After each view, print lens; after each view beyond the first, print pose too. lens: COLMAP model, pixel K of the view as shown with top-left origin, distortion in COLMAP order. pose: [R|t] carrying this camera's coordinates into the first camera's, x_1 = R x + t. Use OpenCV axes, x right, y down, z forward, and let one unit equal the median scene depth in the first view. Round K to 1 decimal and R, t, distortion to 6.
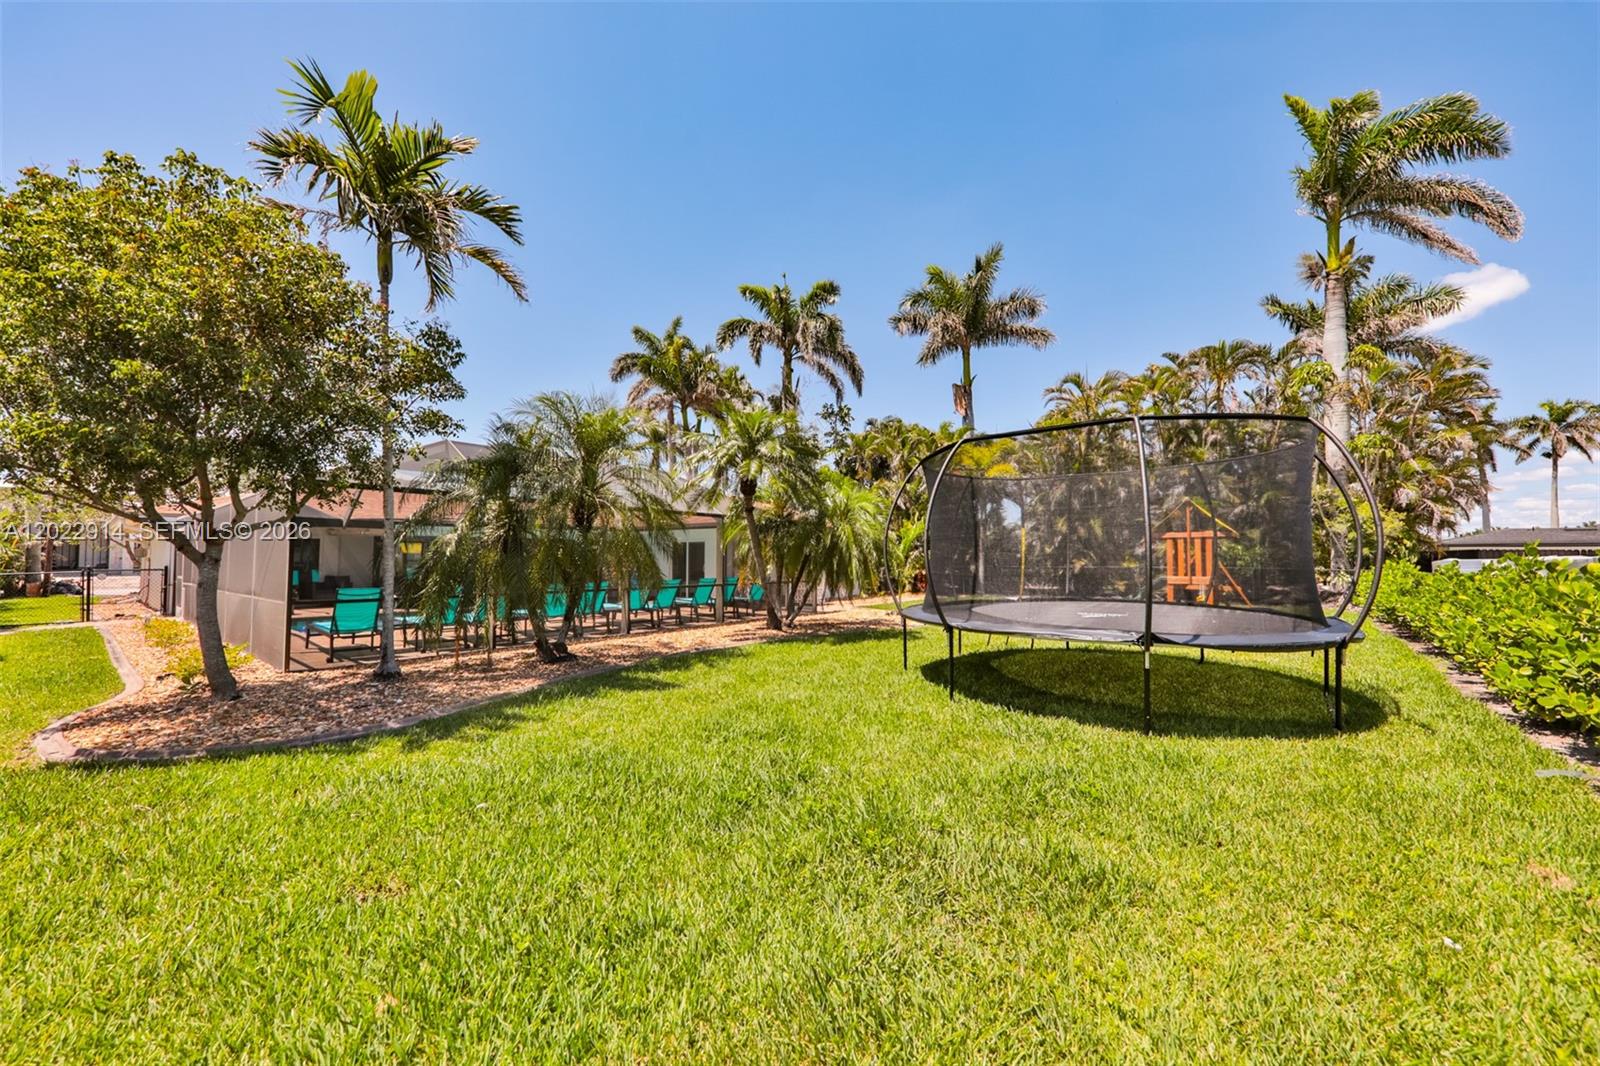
lens RADIAL K [[587.3, 0, 797.2], [0, 587.3, 538.3], [0, 0, 1]] dist [0.009890, -0.006058]
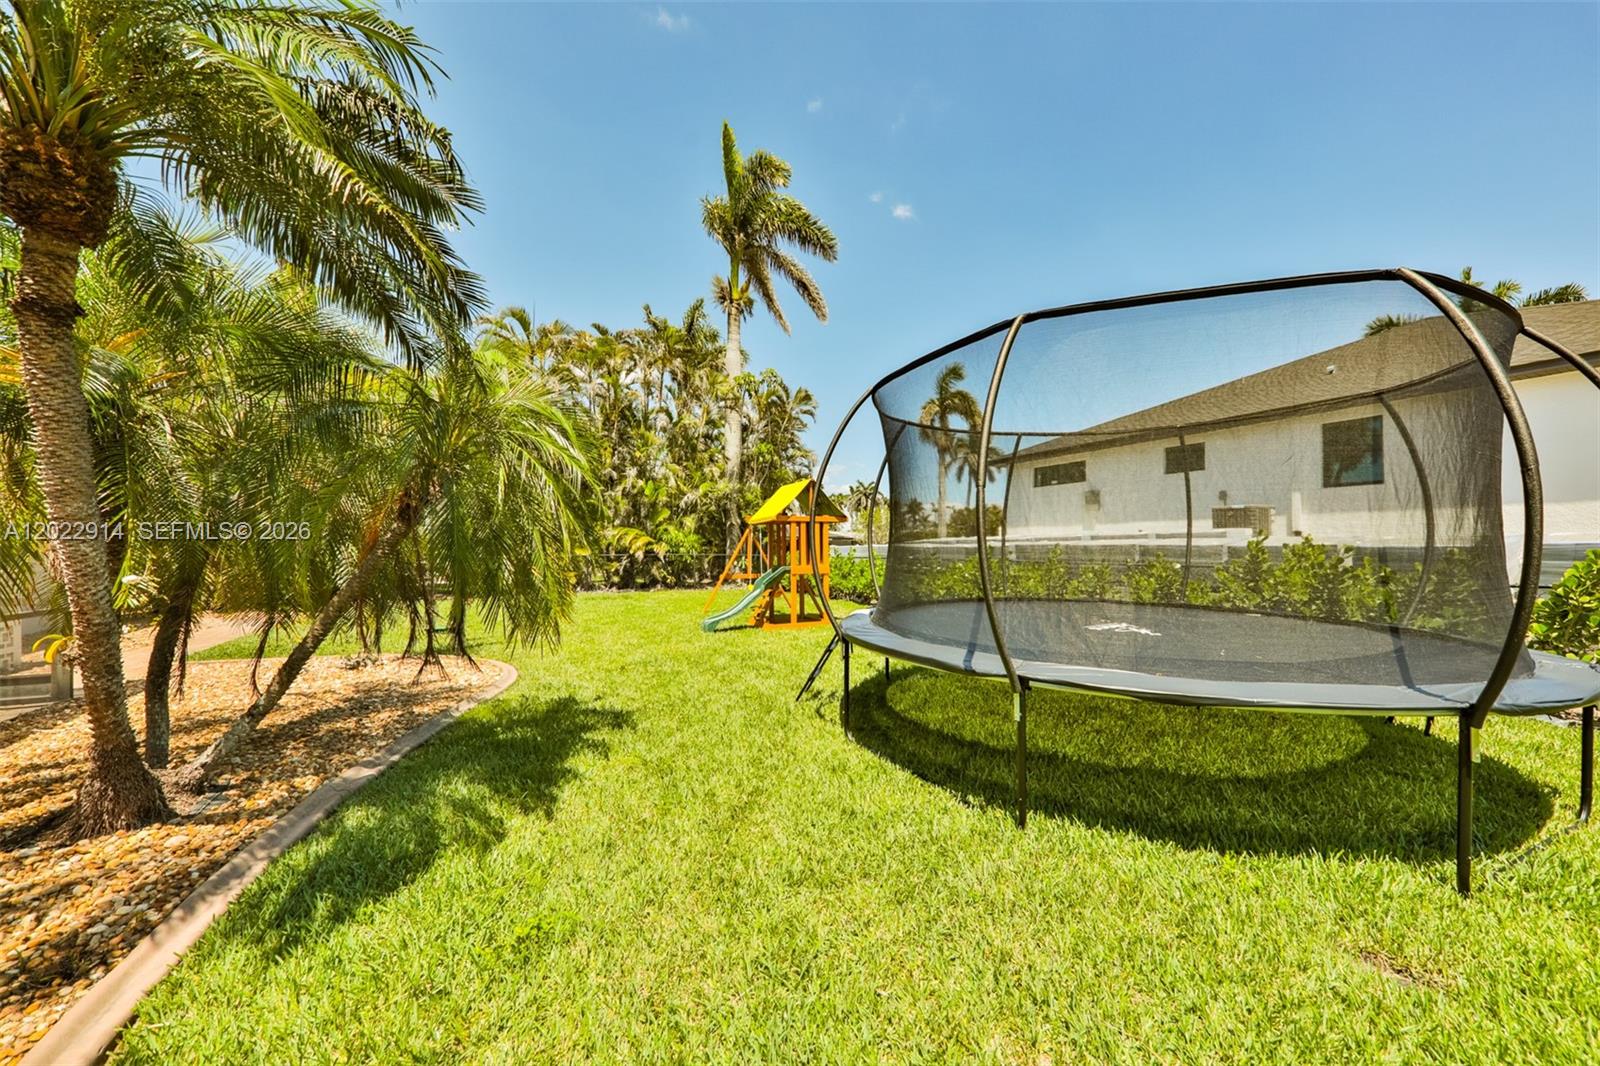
lens RADIAL K [[587.3, 0, 797.2], [0, 587.3, 538.3], [0, 0, 1]] dist [0.009890, -0.006058]
pose [[0.493283, 0.026823, 0.869455, -0.049966], [-0.063946, 0.997938, 0.005493, 0.010560], [-0.867515, -0.058308, 0.493981, 0.292601]]
